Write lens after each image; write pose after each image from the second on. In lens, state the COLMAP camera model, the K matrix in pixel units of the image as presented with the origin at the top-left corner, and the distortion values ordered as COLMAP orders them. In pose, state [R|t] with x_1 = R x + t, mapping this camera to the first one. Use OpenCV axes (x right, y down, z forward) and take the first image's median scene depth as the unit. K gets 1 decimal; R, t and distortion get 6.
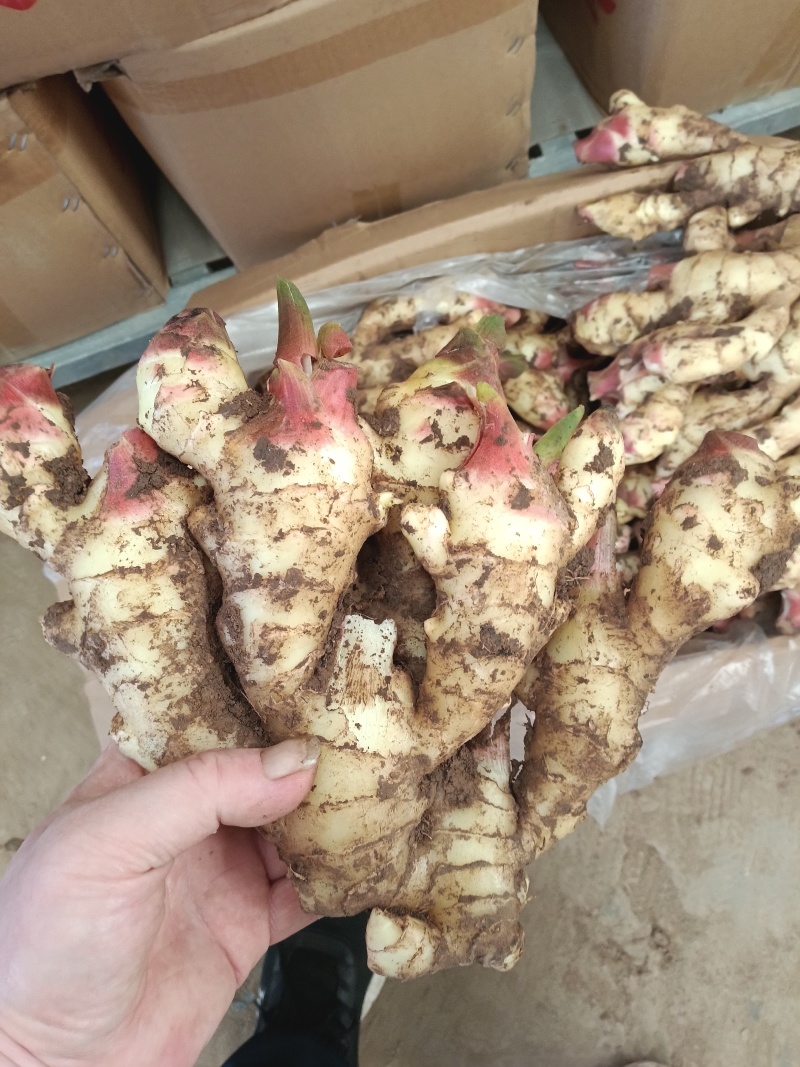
lens RADIAL K [[842.1, 0, 400.0], [0, 842.1, 533.5], [0, 0, 1]] dist [0.001148, -0.066042]
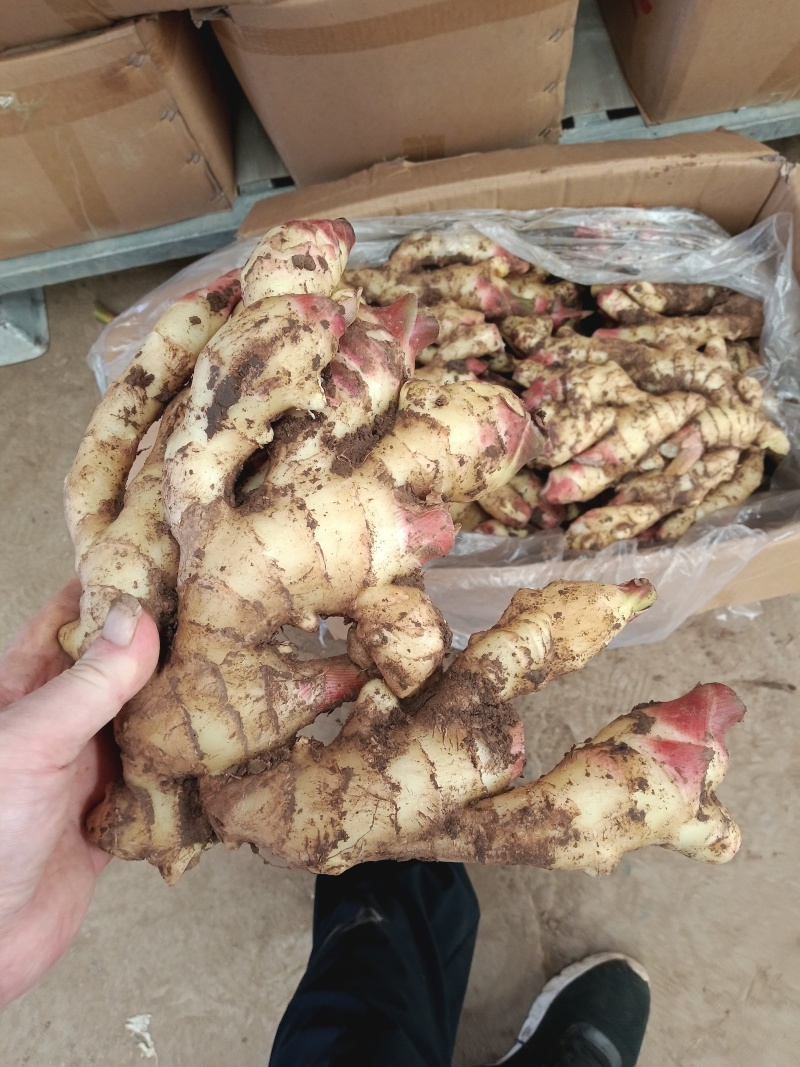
lens RADIAL K [[843.7, 0, 400.0], [0, 843.7, 533.5], [0, 0, 1]] dist [0.003288, -0.053317]
pose [[0.988205, 0.152991, -0.006636, 0.031085], [-0.151990, 0.985184, 0.079439, 0.046492], [0.018691, -0.077493, 0.996818, -0.218412]]
